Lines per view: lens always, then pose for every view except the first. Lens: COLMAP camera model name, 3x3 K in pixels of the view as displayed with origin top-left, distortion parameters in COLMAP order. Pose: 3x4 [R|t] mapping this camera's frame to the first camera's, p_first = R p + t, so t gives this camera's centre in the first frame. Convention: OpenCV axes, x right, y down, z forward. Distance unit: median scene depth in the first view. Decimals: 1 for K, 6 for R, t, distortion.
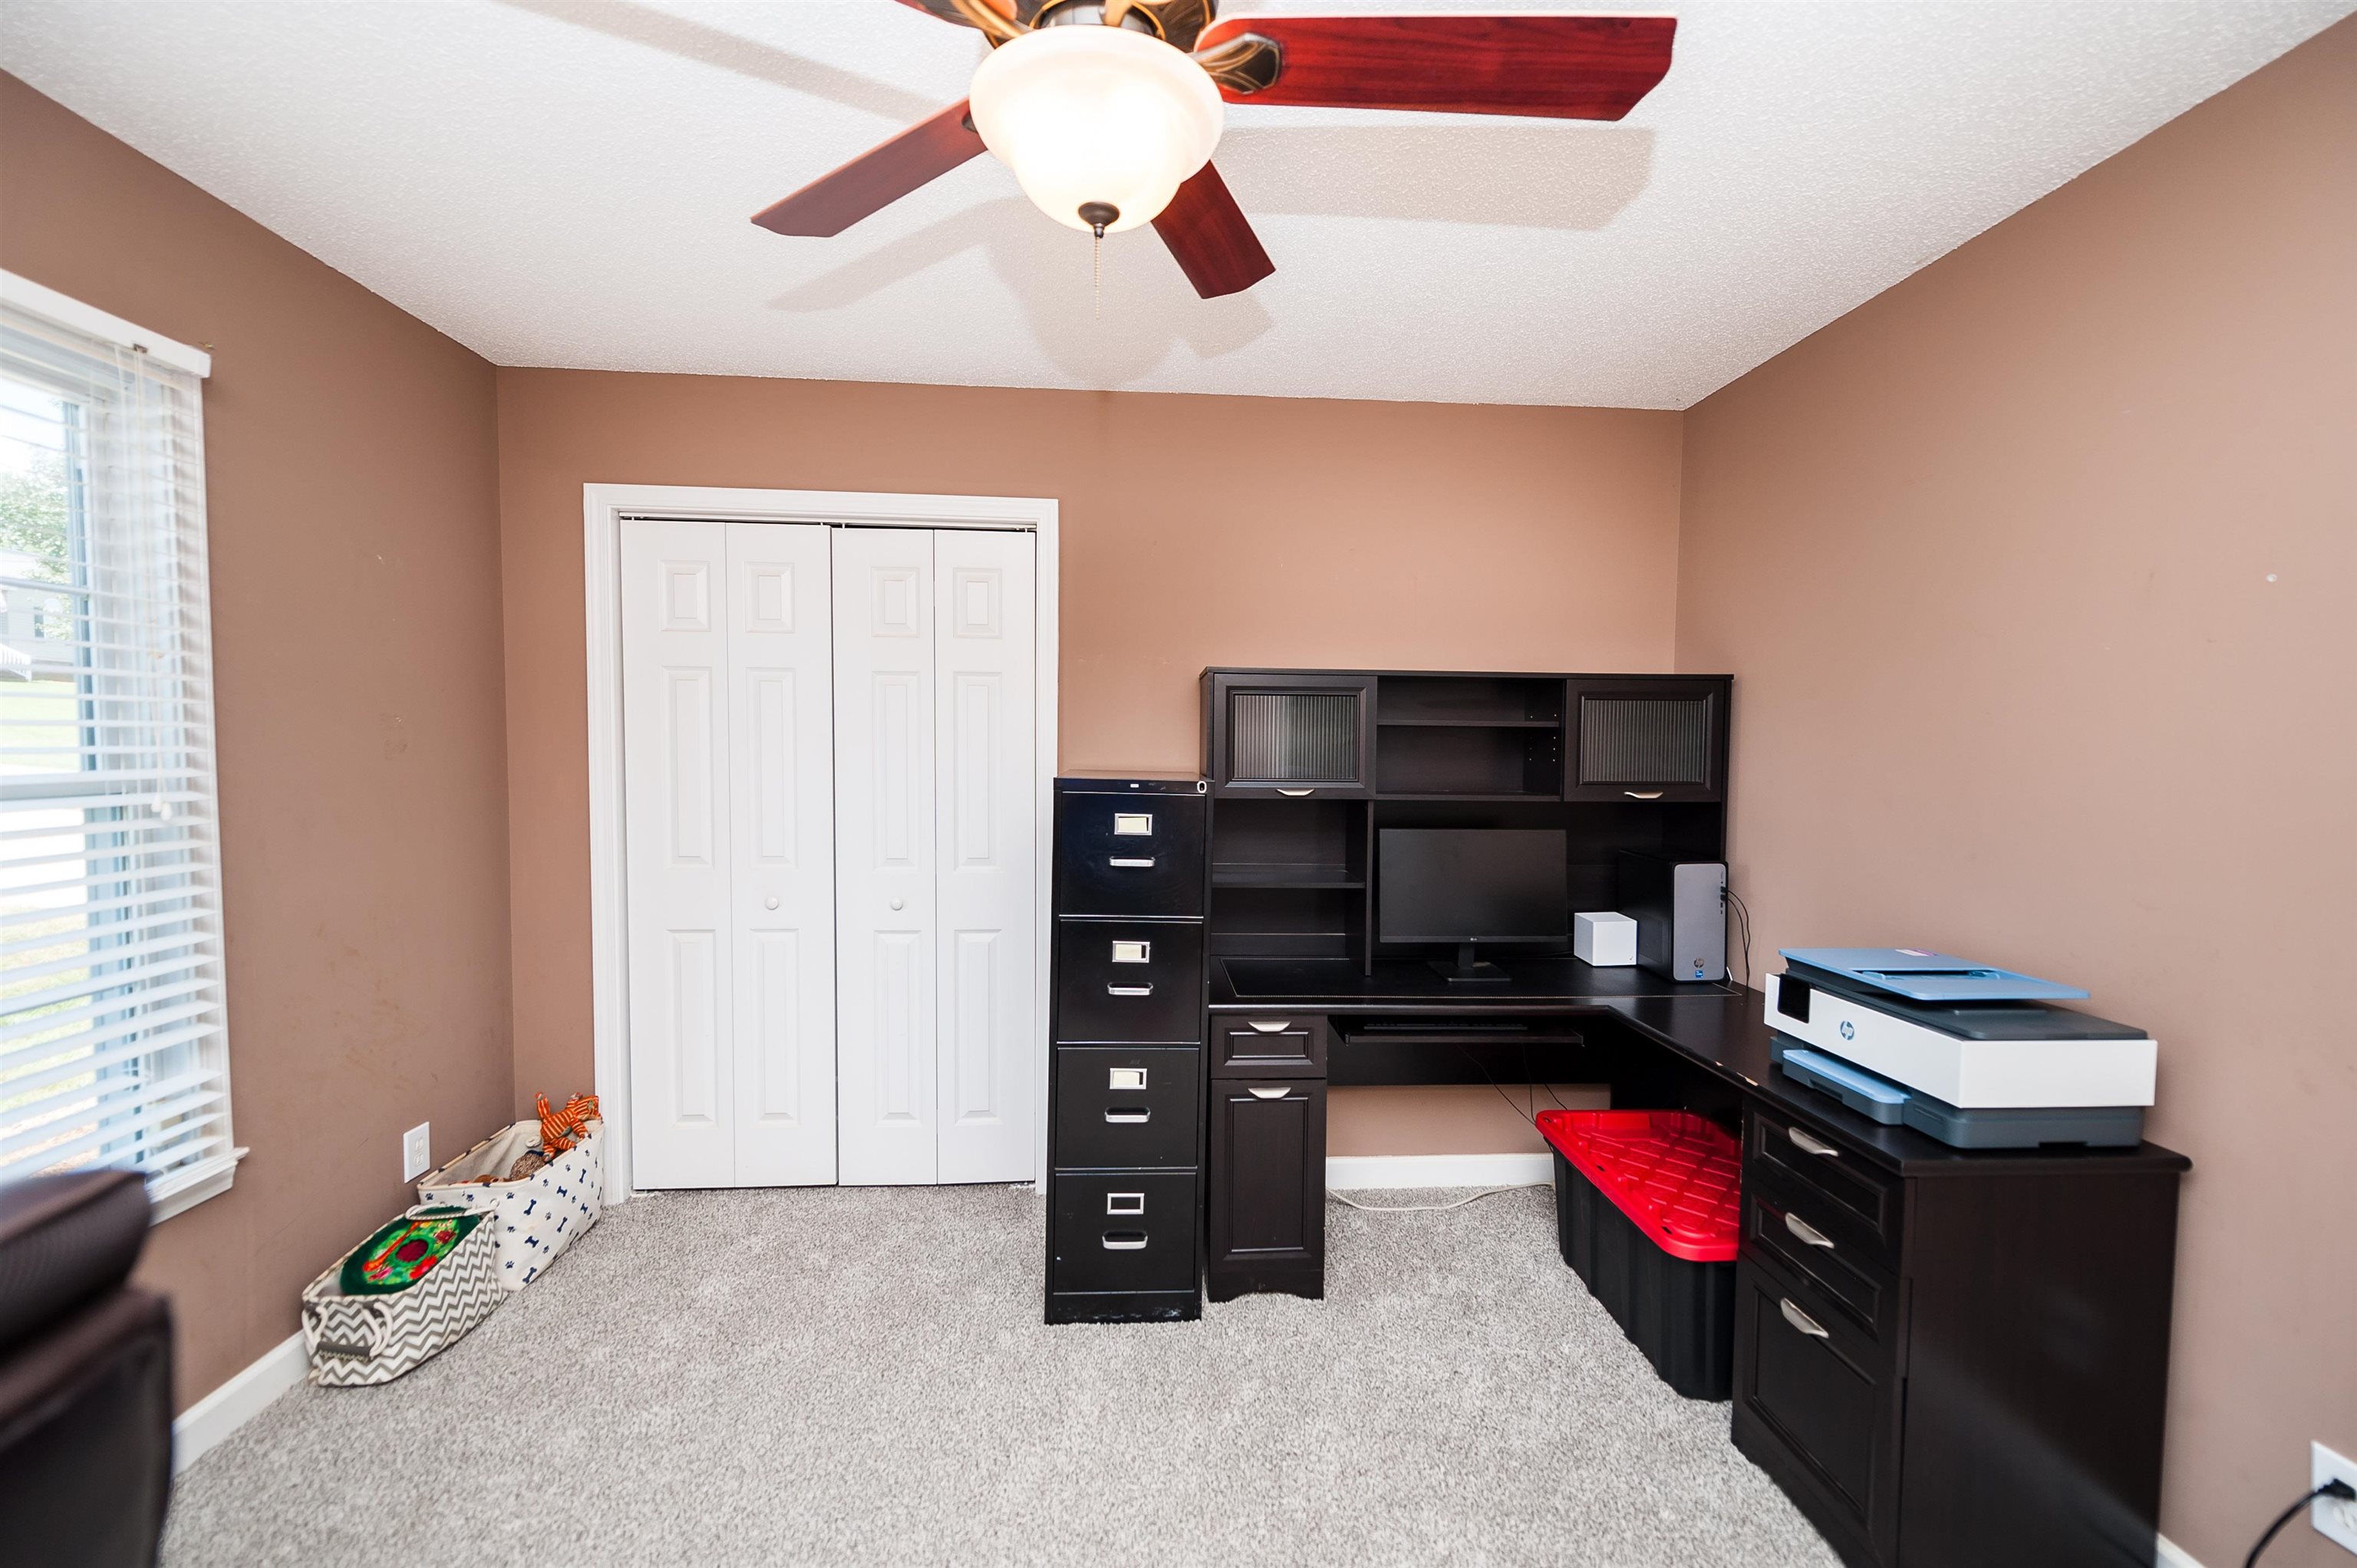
lens RADIAL K [[900.7, 0, 1178.5], [0, 900.7, 784.0], [0, 0, 1]] dist [0.013343, -0.006068]
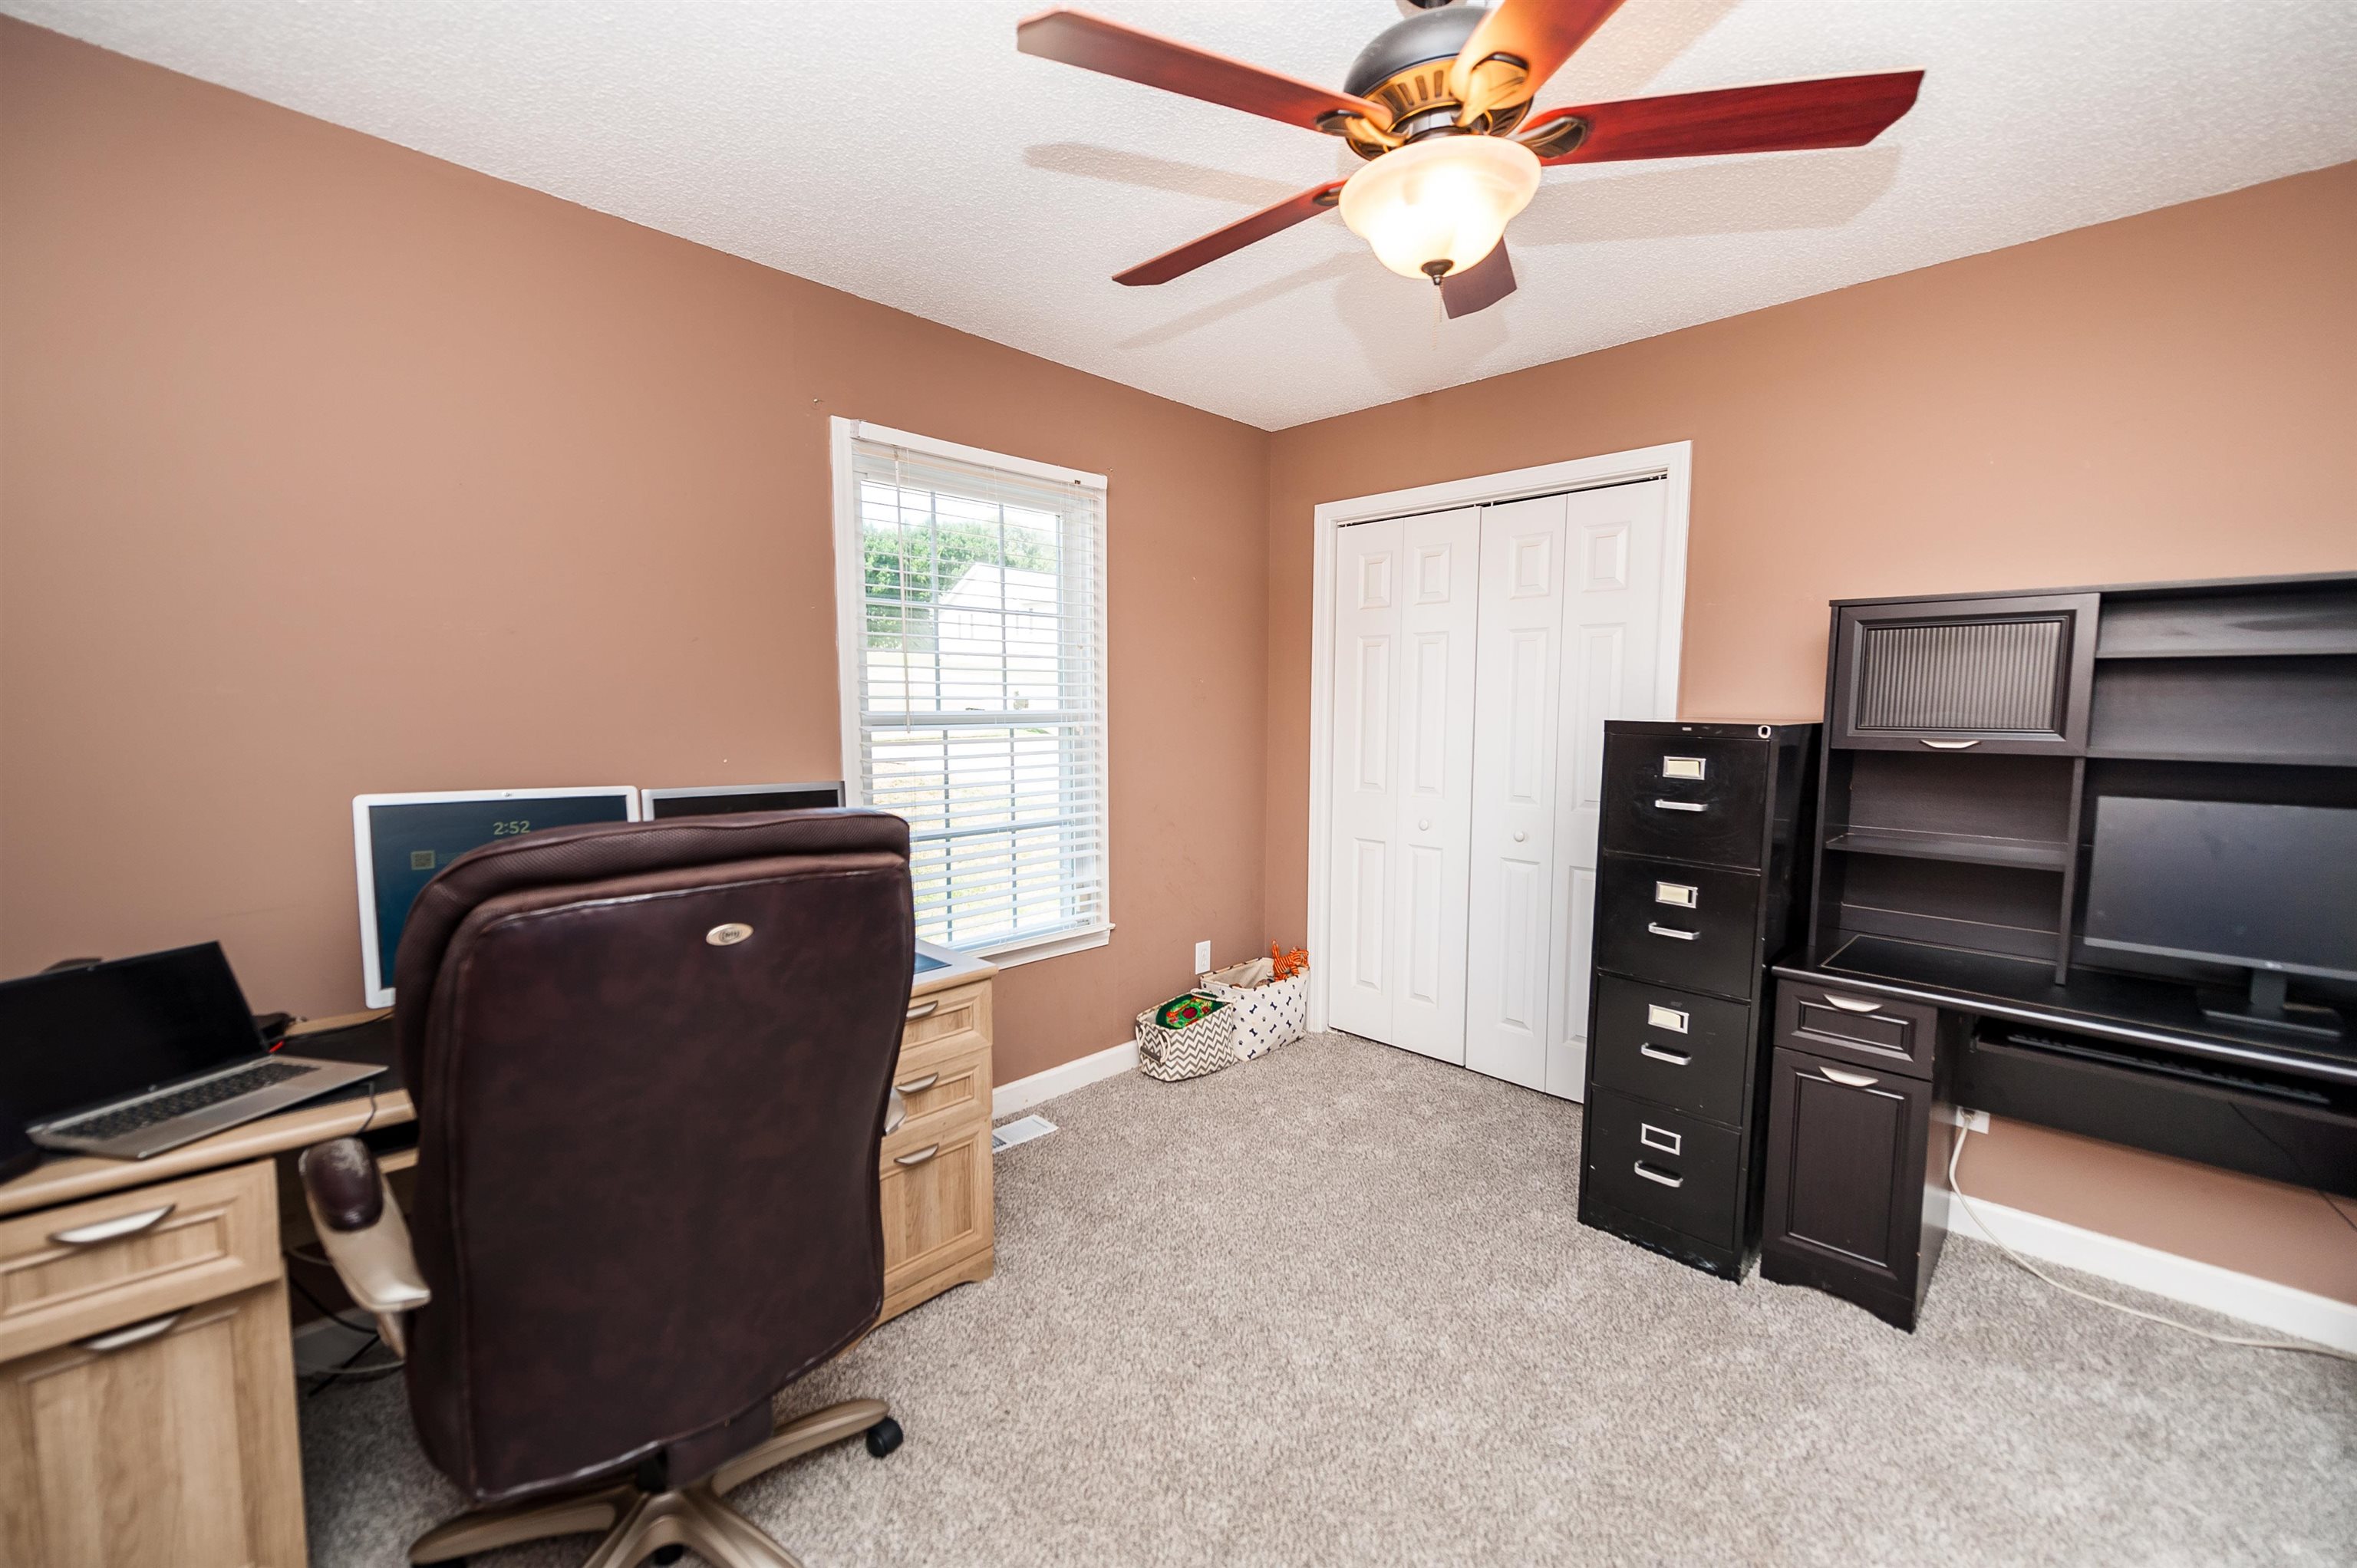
lens RADIAL K [[901.1, 0, 1237.2], [0, 901.1, 769.5], [0, 0, 1]] dist [-0.000004, -0.000103]
pose [[0.703358, 0.046747, -0.709297, 0.294609], [-0.027752, 0.998880, 0.038313, 0.021091], [0.710294, -0.007263, 0.703868, -0.051174]]
